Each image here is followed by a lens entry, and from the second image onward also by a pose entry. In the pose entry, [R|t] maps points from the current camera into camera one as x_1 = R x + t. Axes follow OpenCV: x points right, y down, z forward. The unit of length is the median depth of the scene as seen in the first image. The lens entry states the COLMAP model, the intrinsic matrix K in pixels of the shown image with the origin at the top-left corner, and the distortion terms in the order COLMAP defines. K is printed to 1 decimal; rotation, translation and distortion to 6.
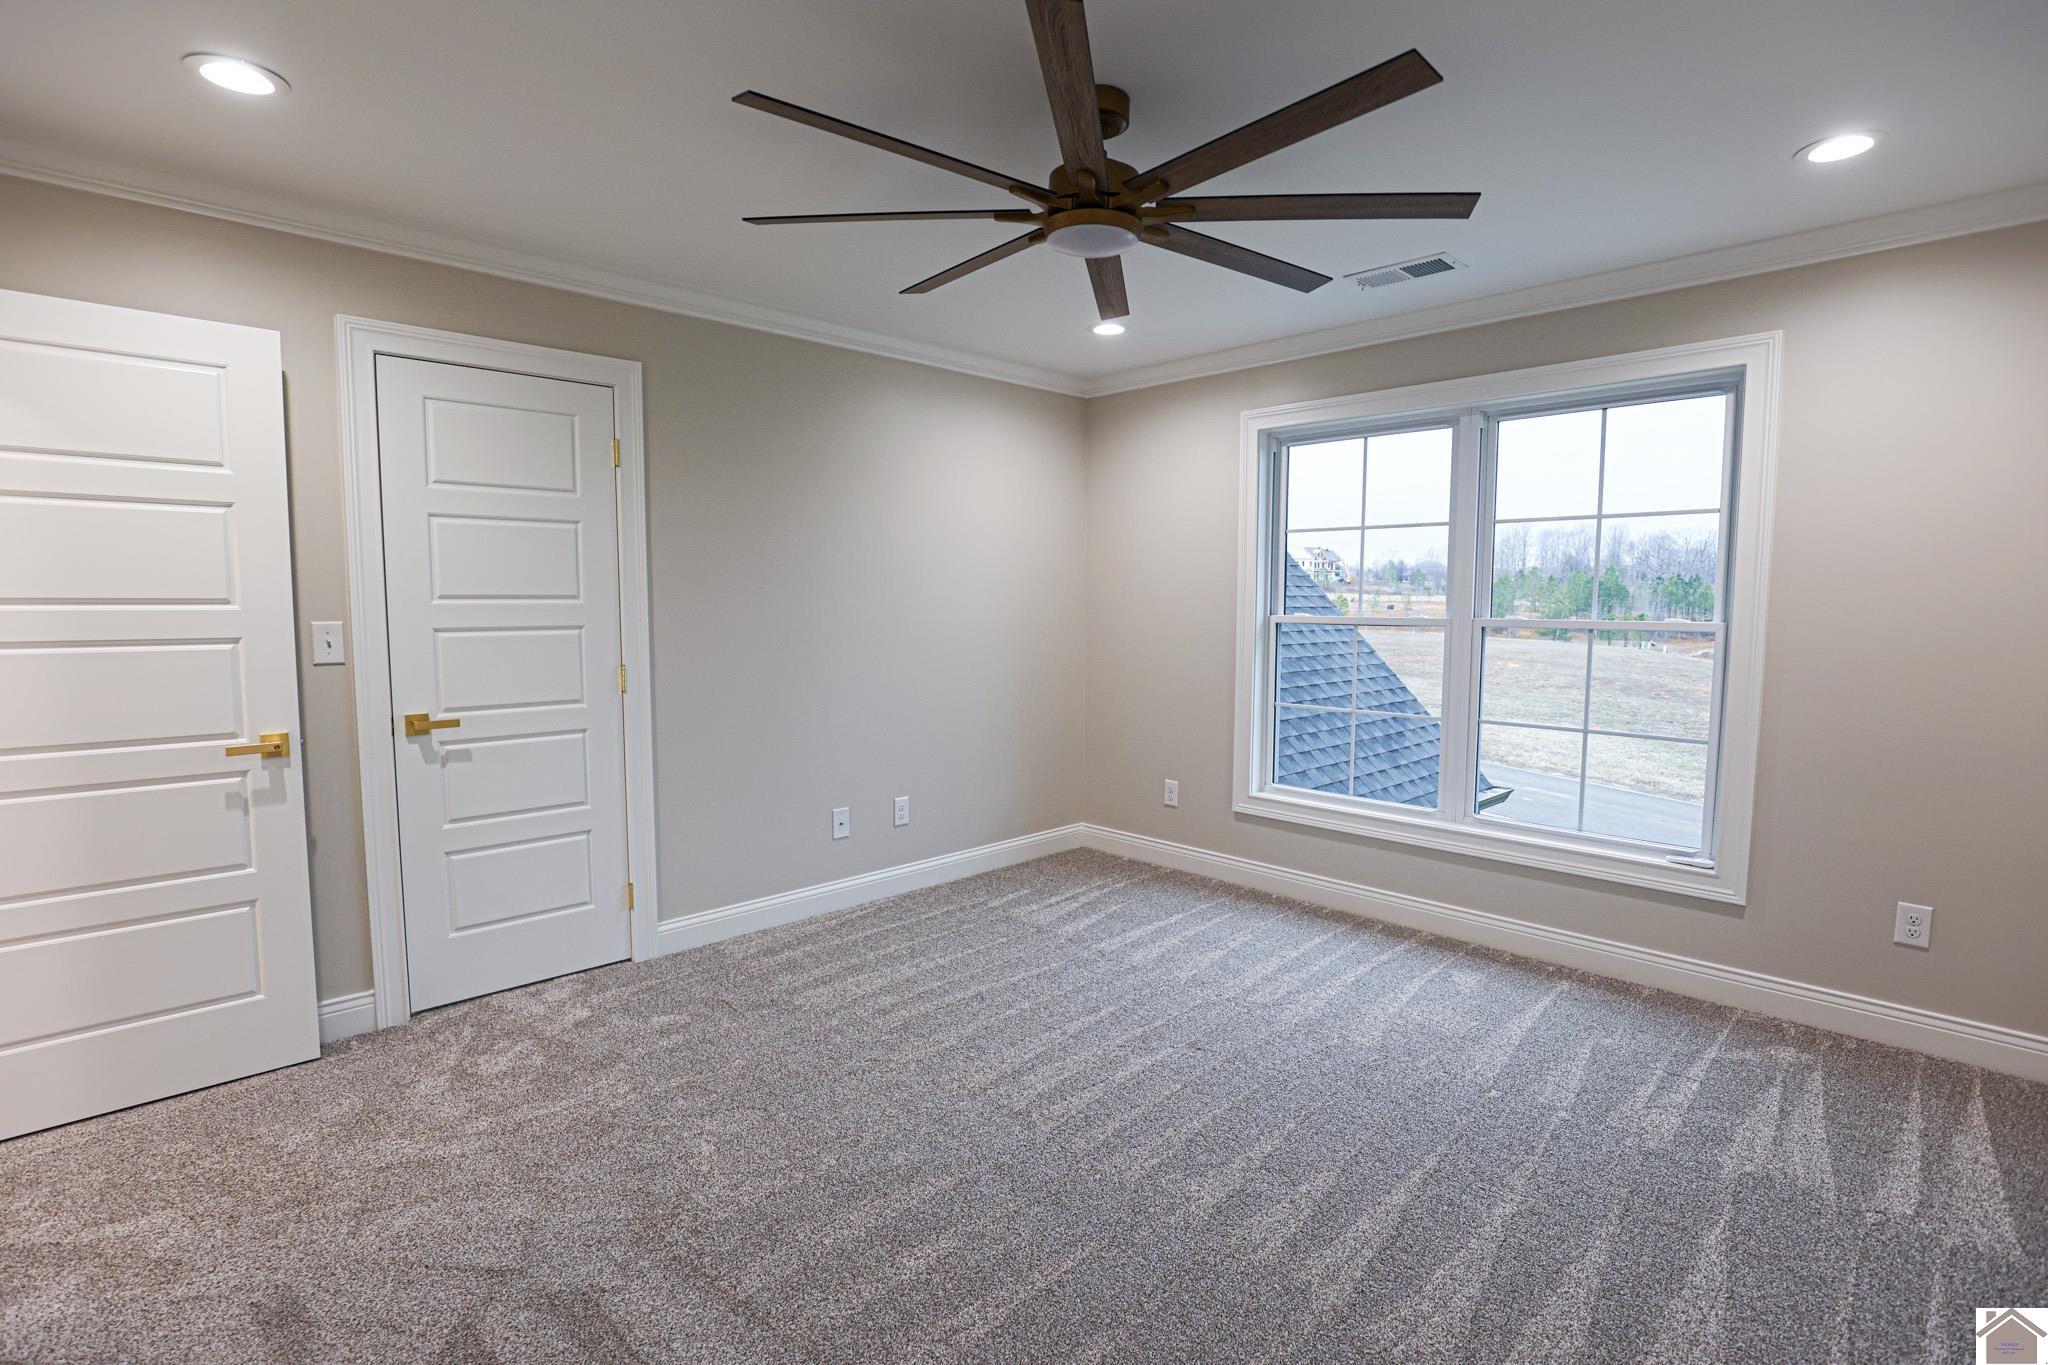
lens RADIAL K [[1025.0, 0, 977.5], [0, 1025.0, 677.5], [0, 0, 1]] dist [0.000241, 0.000007]
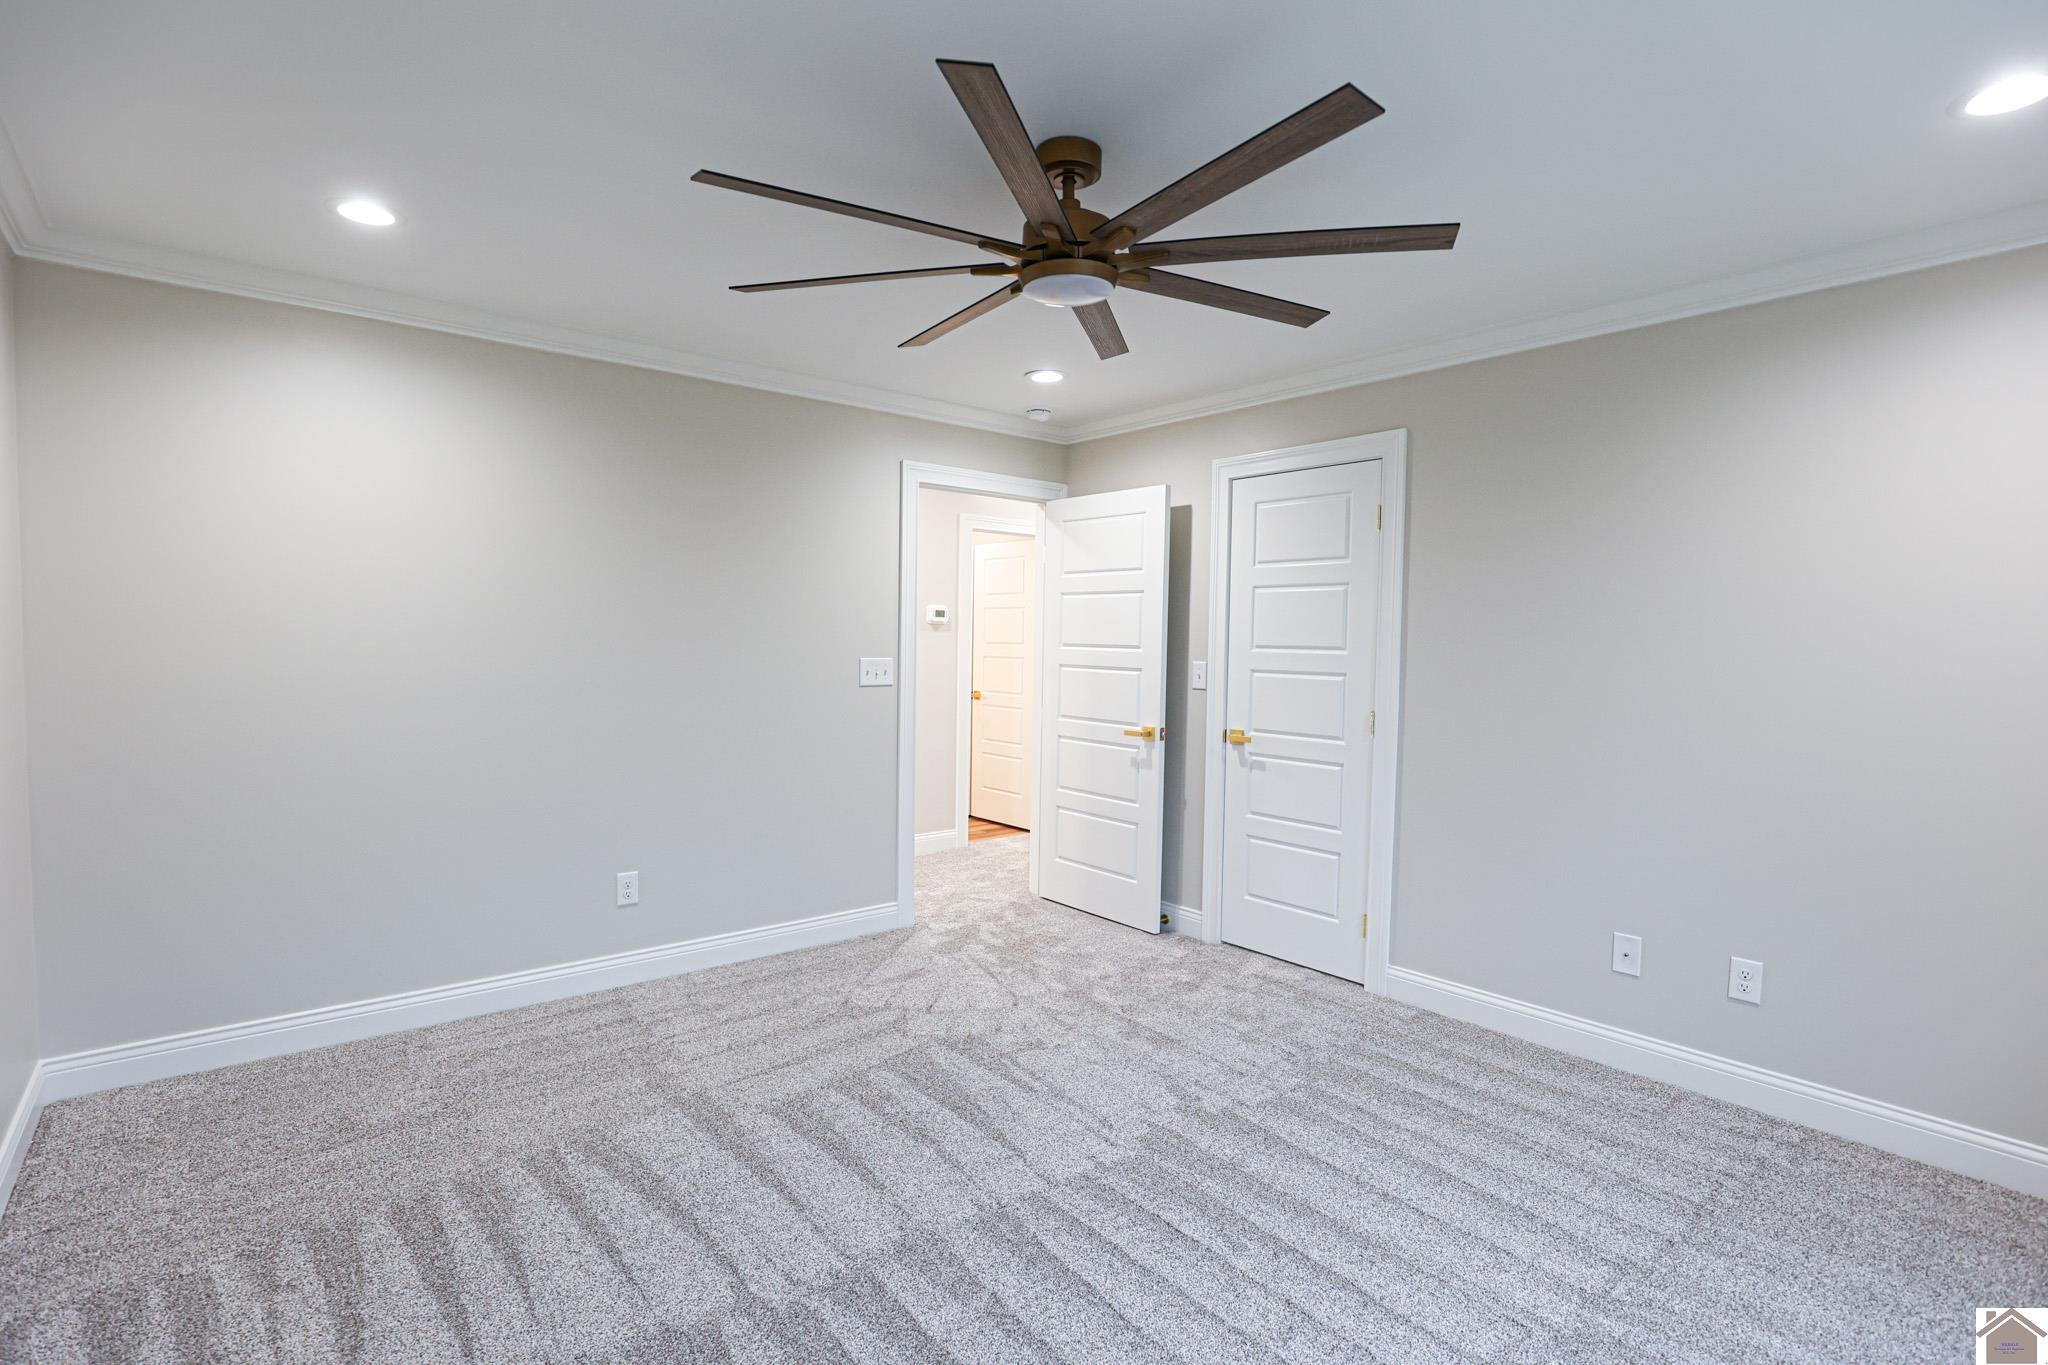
lens RADIAL K [[979.0, 0, 1018.7], [0, 979.0, 679.5], [0, 0, 1]] dist [-0.000578, 0.000044]
pose [[-0.053817, 0.038064, -0.997825, 0.790840], [-0.098141, 0.994234, 0.043221, -0.060128], [0.993716, 0.100254, -0.049771, 0.755076]]
